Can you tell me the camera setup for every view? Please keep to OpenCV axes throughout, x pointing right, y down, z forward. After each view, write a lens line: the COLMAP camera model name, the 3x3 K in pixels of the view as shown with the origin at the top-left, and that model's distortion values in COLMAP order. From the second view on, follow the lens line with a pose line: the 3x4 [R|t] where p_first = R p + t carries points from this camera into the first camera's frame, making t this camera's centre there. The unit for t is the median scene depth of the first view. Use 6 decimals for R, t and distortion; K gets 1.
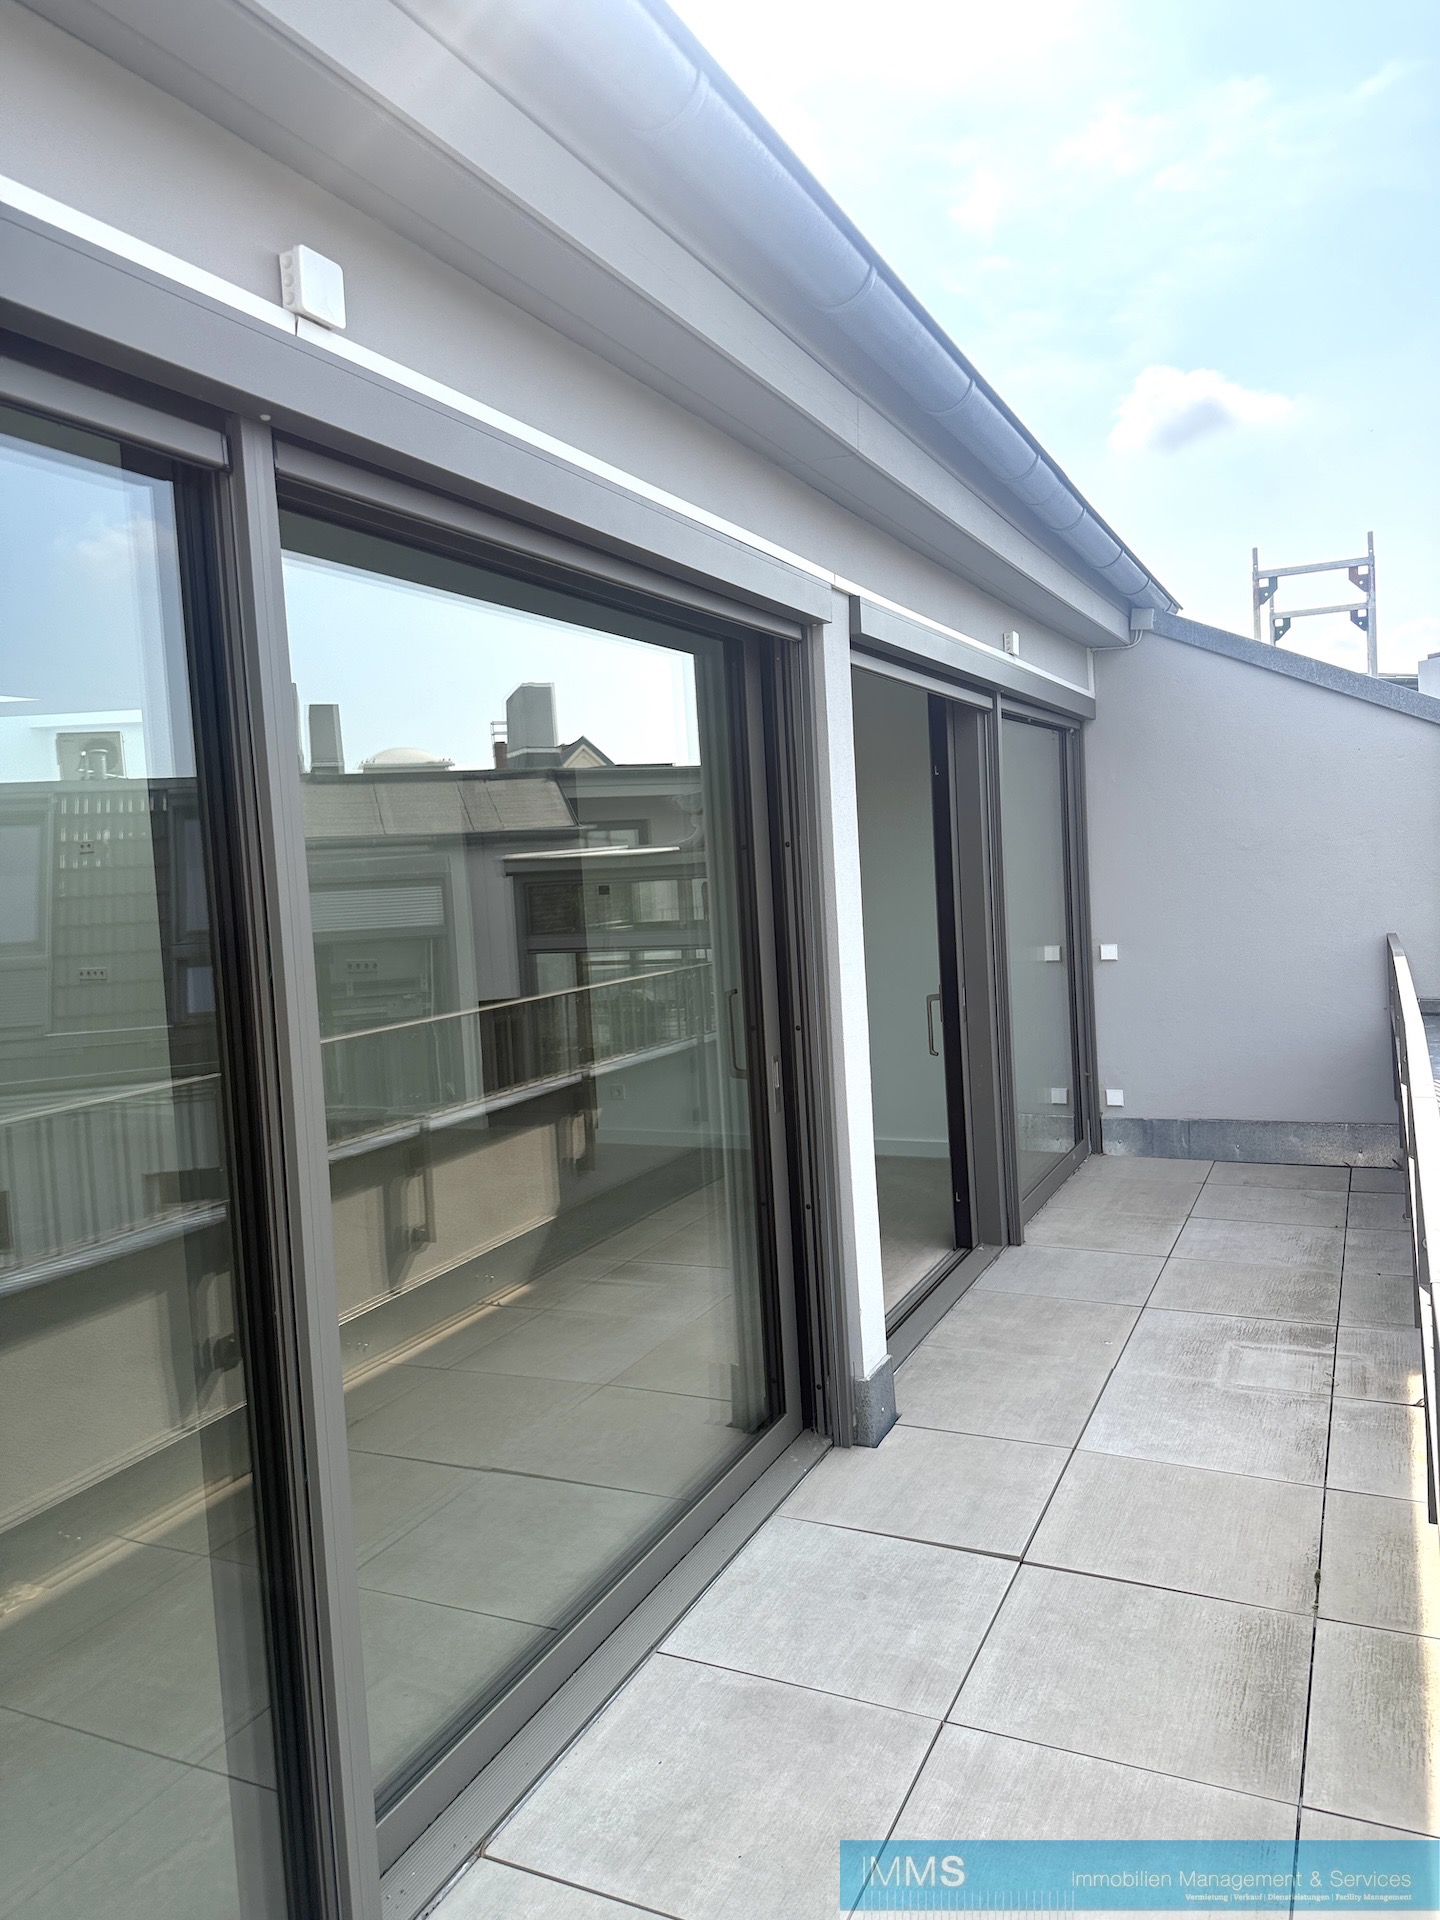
lens RADIAL K [[1345.8, 0, 712.3], [0, 1345.8, 953.1], [0, 0, 1]] dist [0.120258, -0.197278]
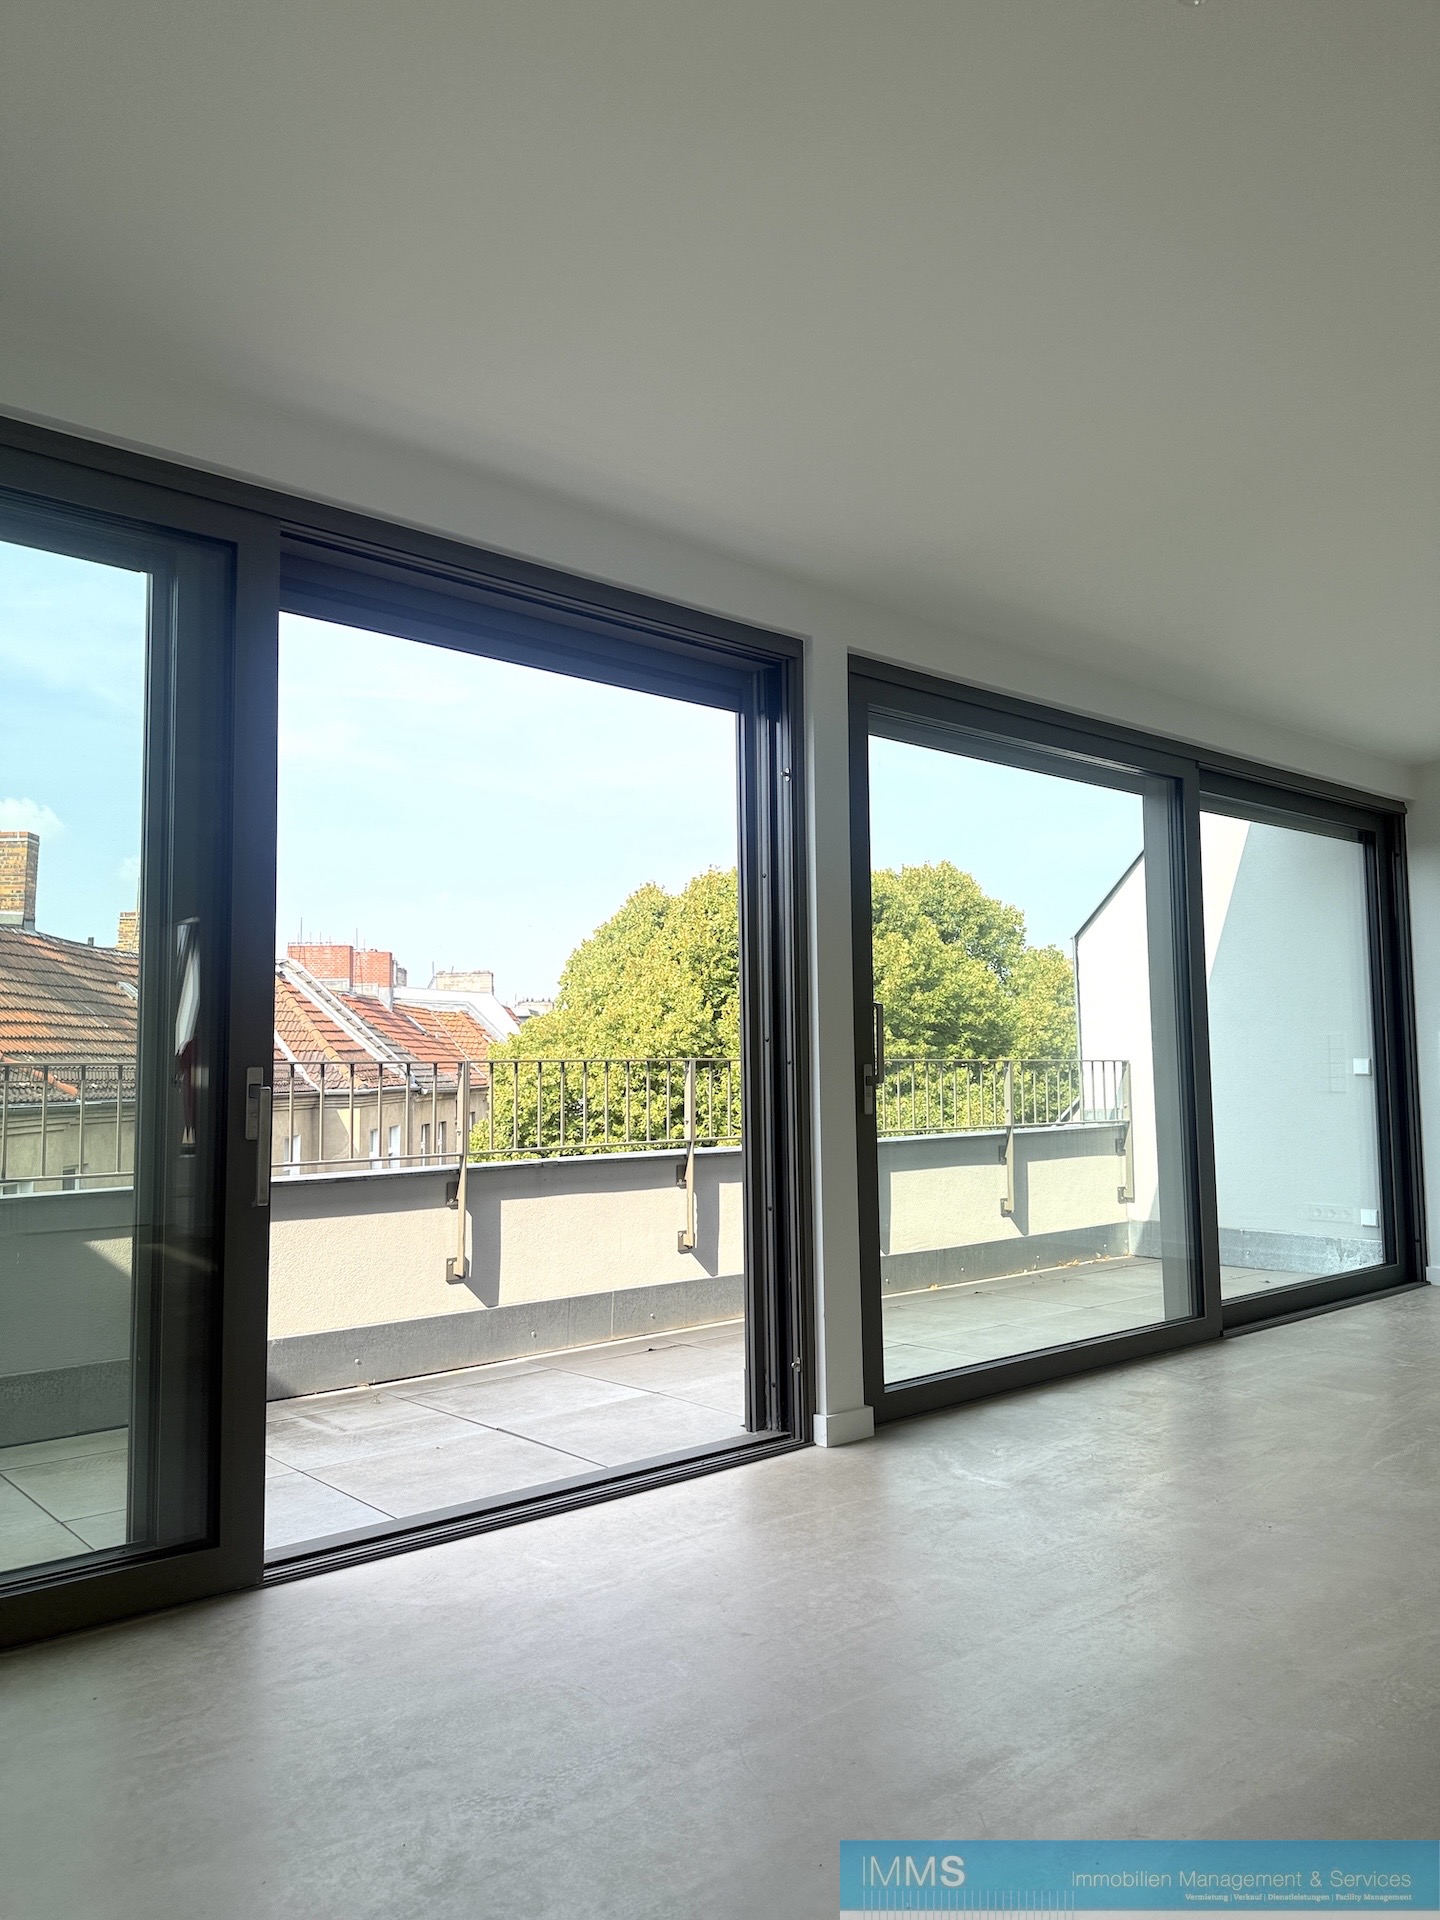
lens RADIAL K [[1342.1, 0, 720.0], [0, 1342.1, 960.0], [0, 0, 1]] dist [0.121340, -0.200473]
pose [[-0.914369, 0.100027, 0.392331, -0.308646], [0.088709, 0.994952, -0.046923, 0.034020], [-0.395044, -0.008102, -0.918627, 2.101426]]
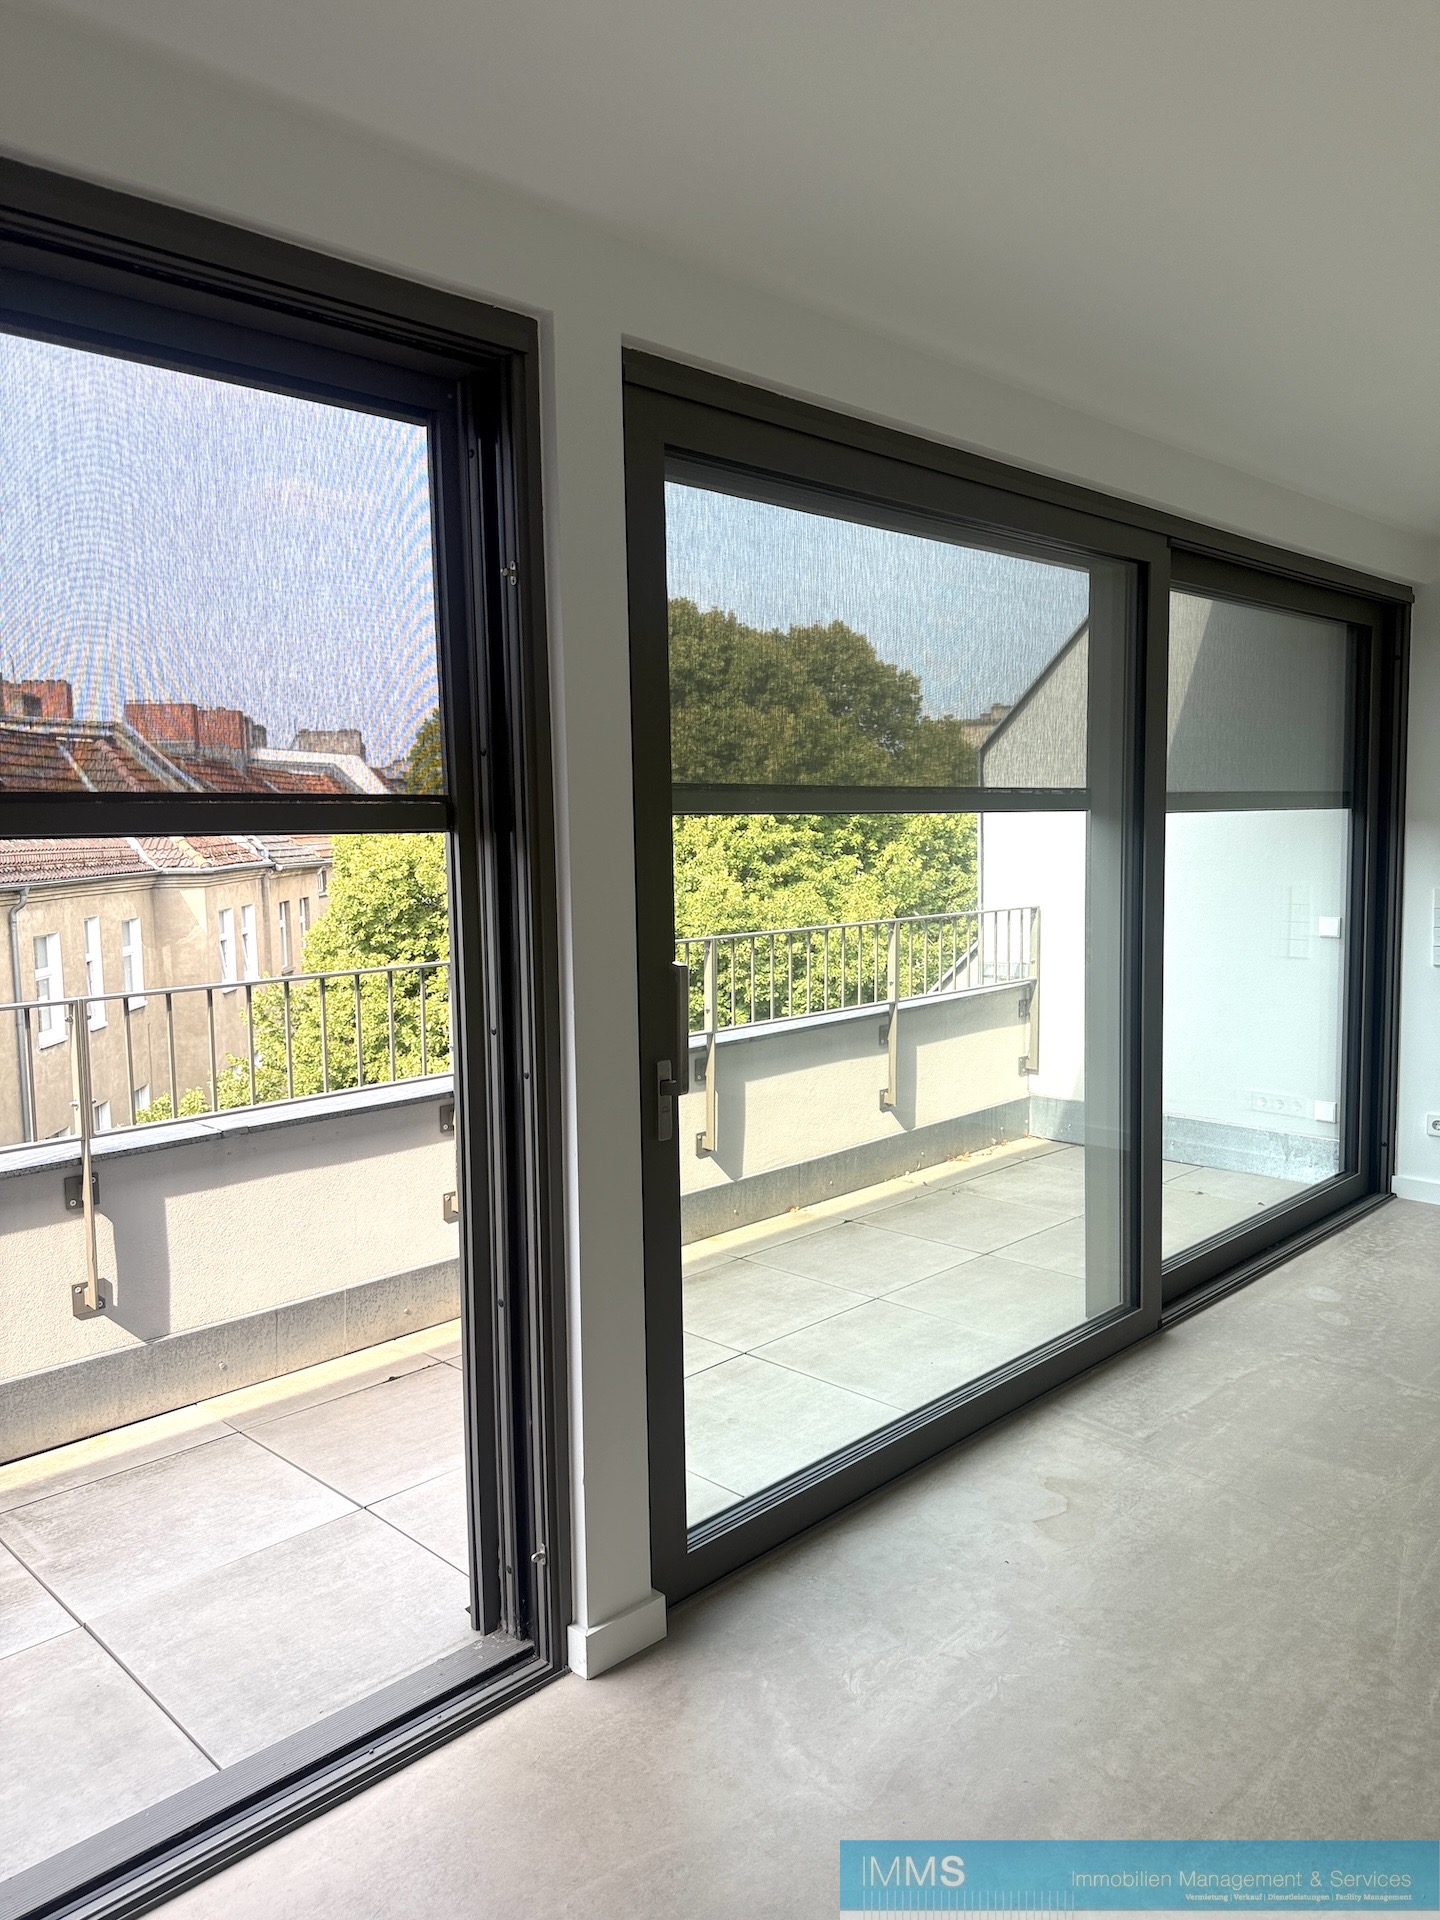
lens RADIAL K [[1345.8, 0, 712.3], [0, 1345.8, 953.1], [0, 0, 1]] dist [0.120258, -0.197278]
pose [[-0.940356, 0.040220, 0.337807, -0.232924], [0.090886, 0.986595, 0.135535, -0.068007], [-0.327828, 0.158153, -0.931406, 1.651122]]
